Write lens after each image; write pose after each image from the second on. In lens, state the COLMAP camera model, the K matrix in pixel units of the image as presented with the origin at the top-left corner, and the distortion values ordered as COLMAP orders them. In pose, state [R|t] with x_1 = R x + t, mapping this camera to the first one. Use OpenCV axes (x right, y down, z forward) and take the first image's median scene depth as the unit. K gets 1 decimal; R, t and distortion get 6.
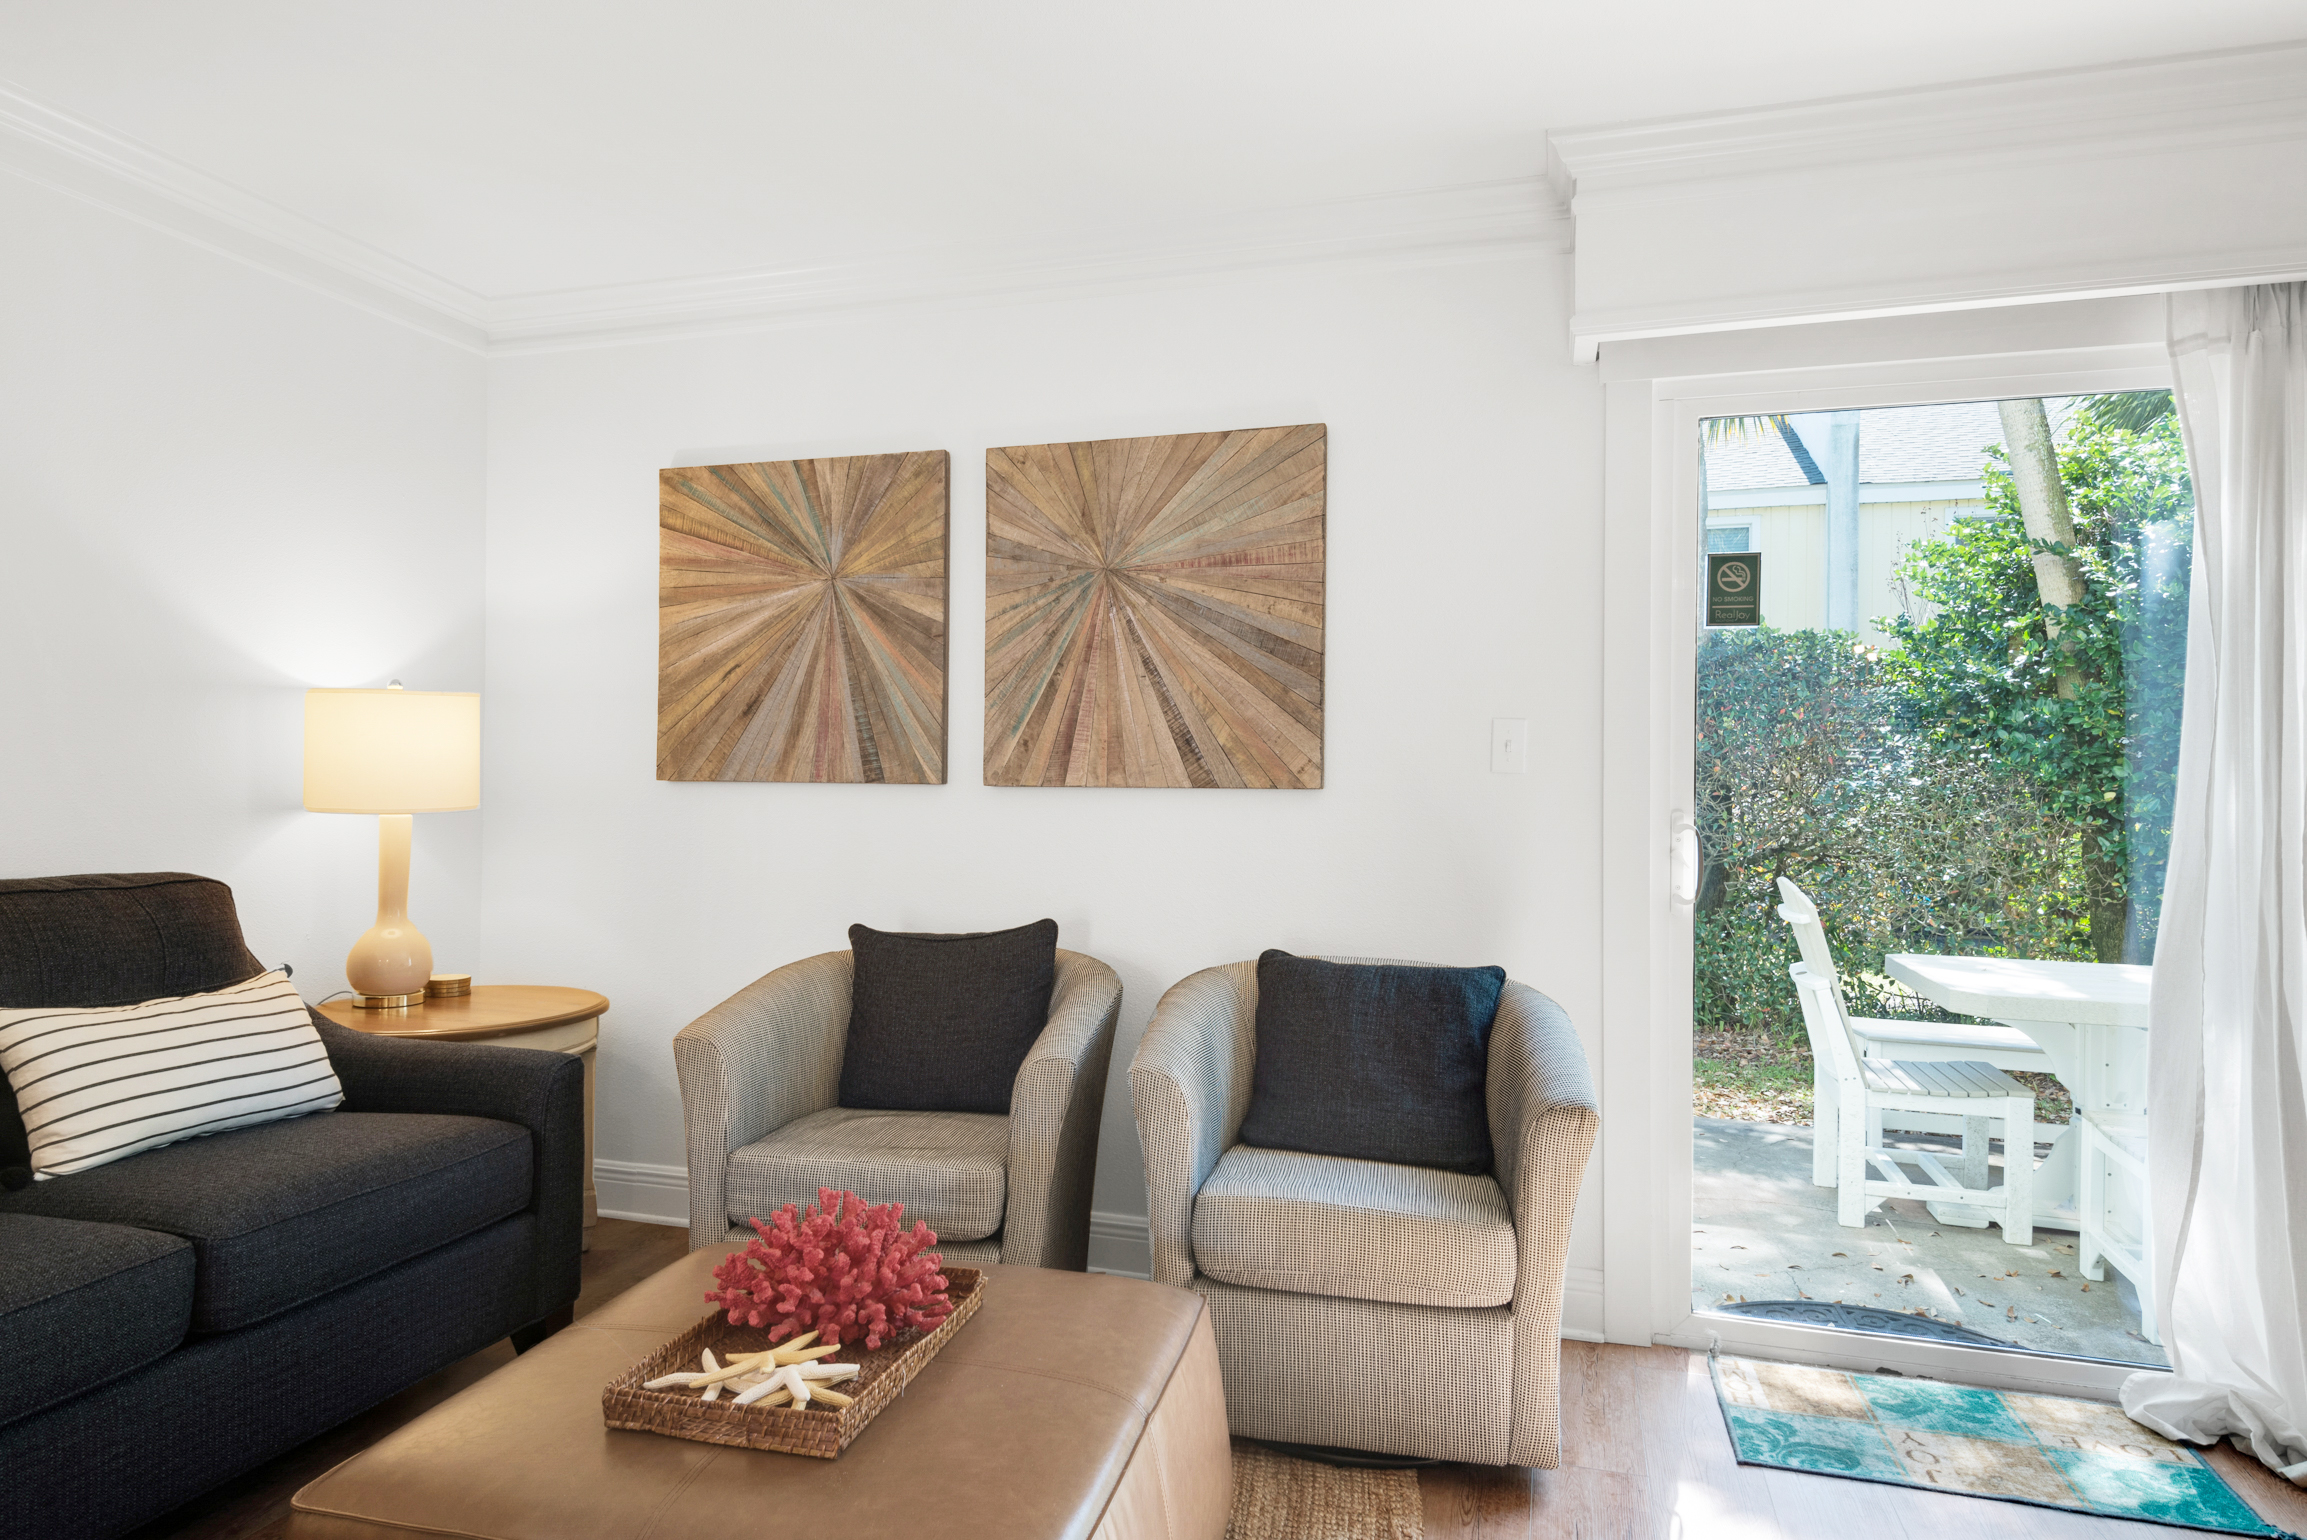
lens RADIAL K [[1323.5, 0, 1159.9], [0, 1323.5, 774.7], [0, 0, 1]] dist [0.014077, -0.013019]
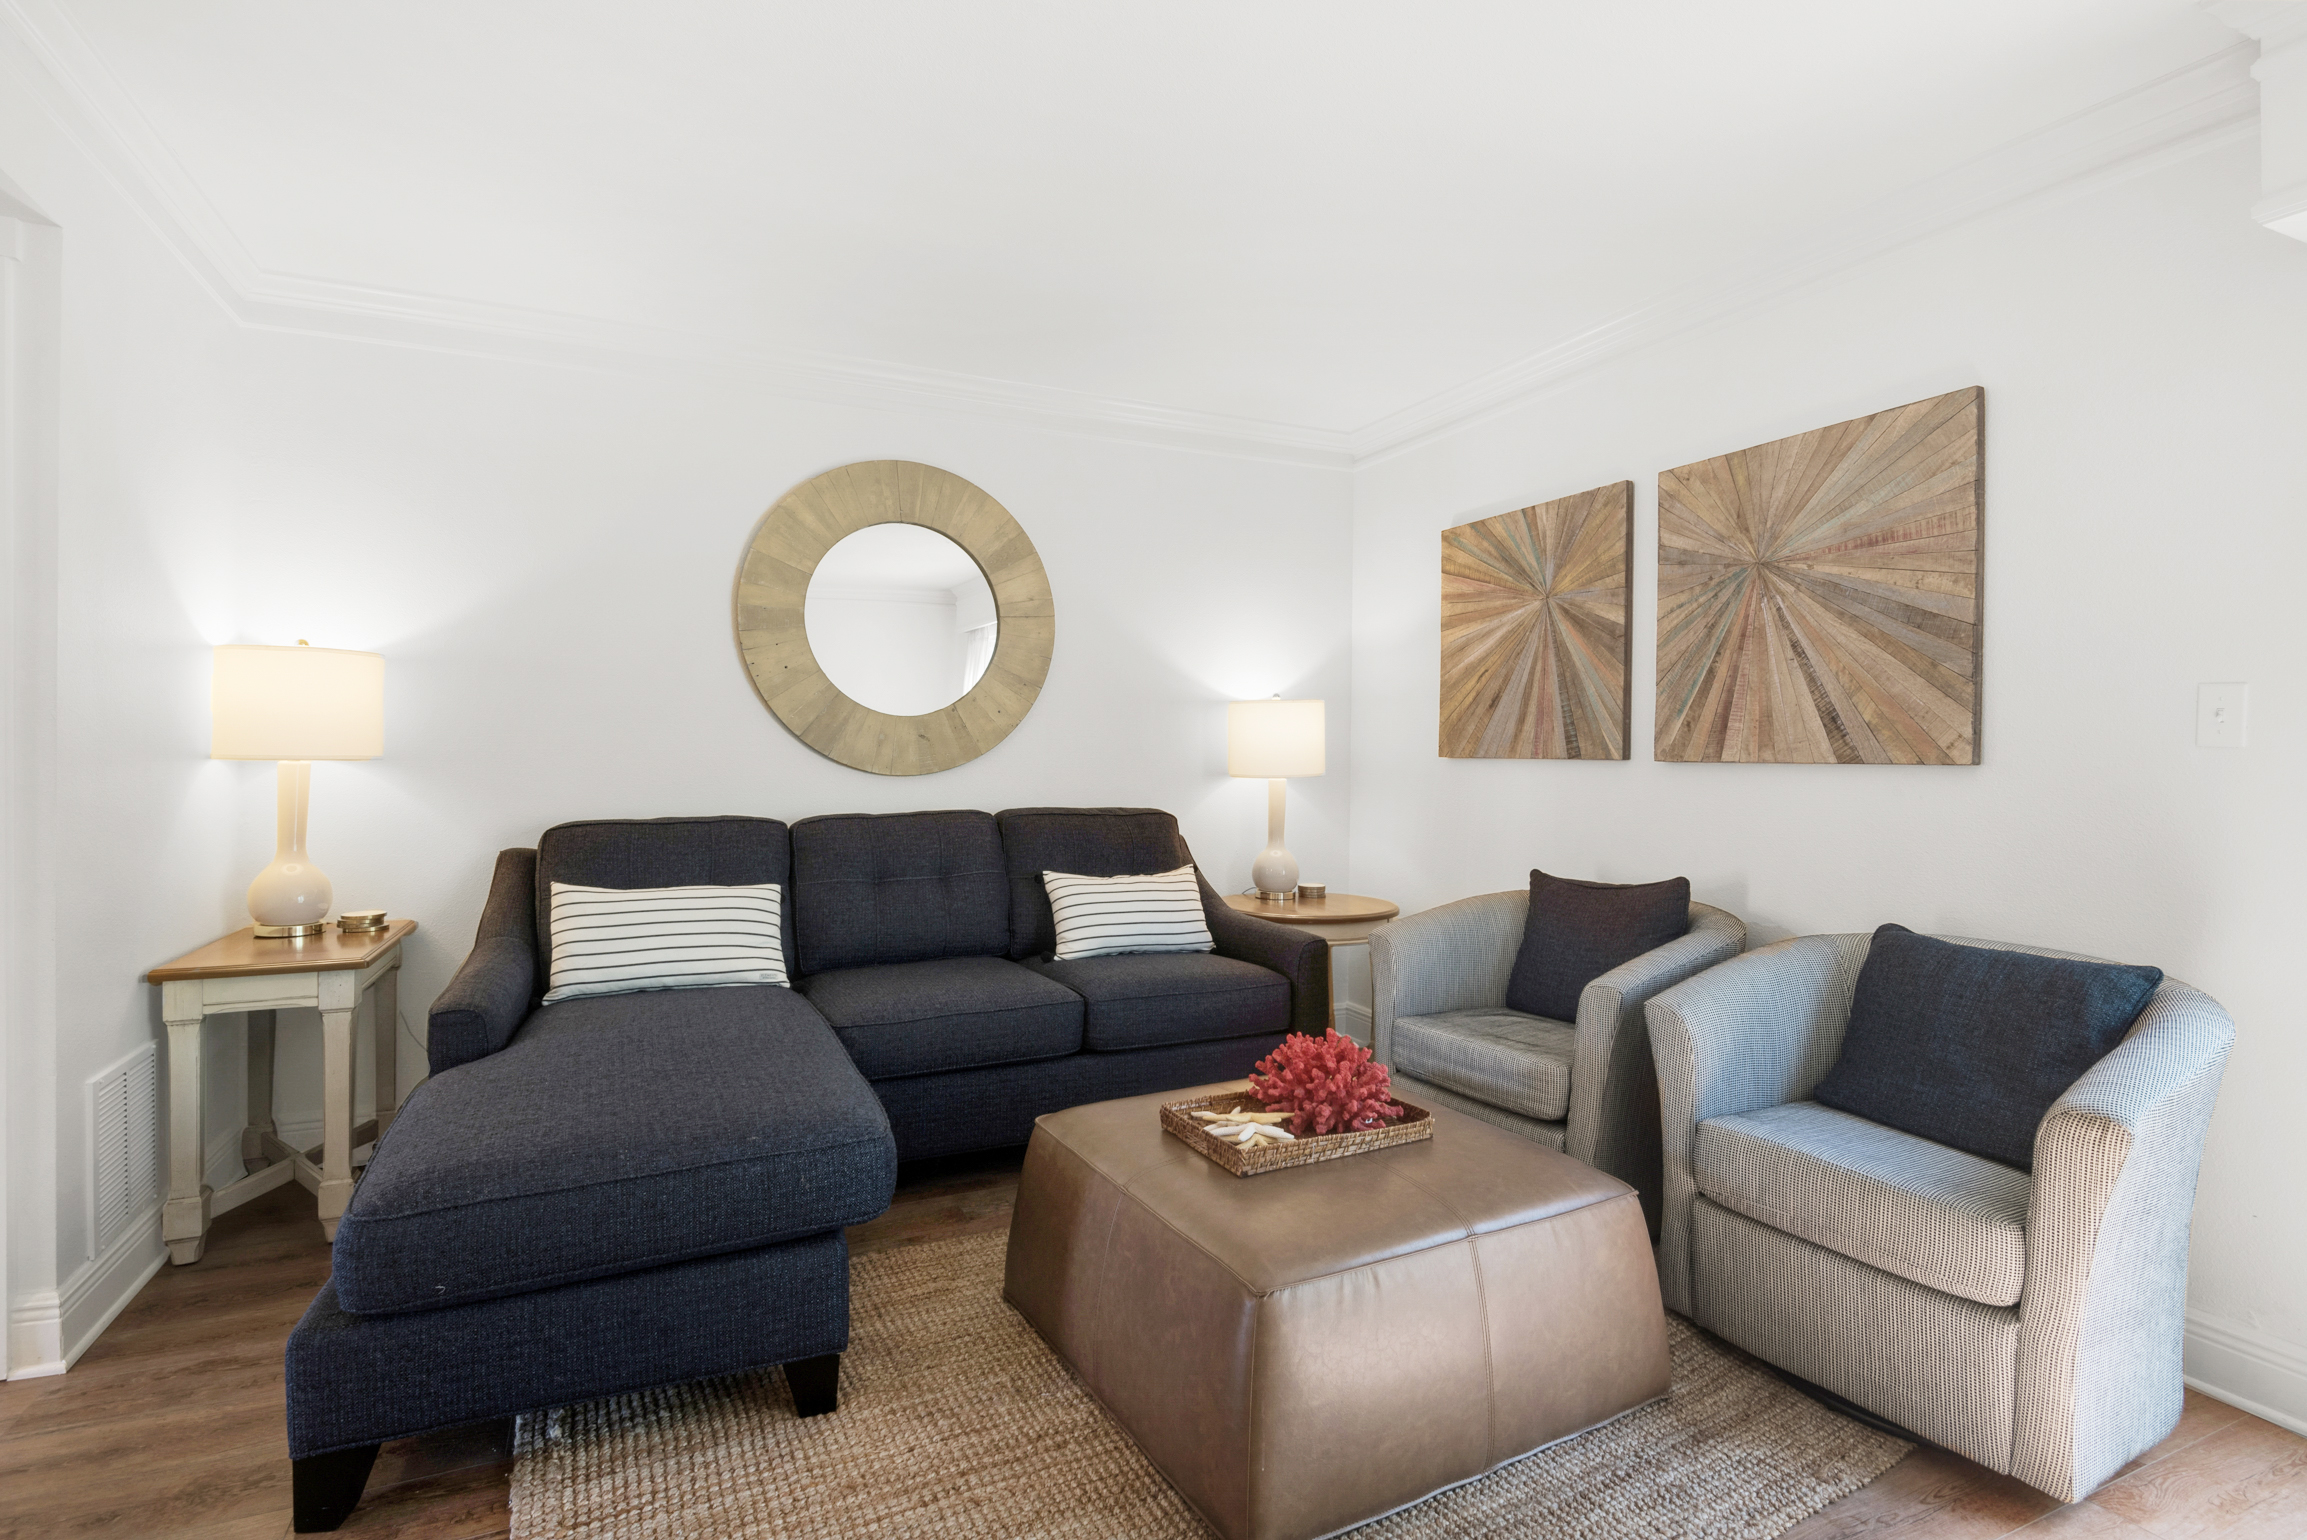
lens RADIAL K [[1107.4, 0, 1152.4], [0, 1107.4, 766.1], [0, 0, 1]] dist [-0.019164, -0.003471]
pose [[0.655003, 0.005250, -0.755608, 0.328460], [0.000029, 0.999976, 0.006973, 0.006004], [0.755626, -0.004590, 0.654987, 0.026354]]
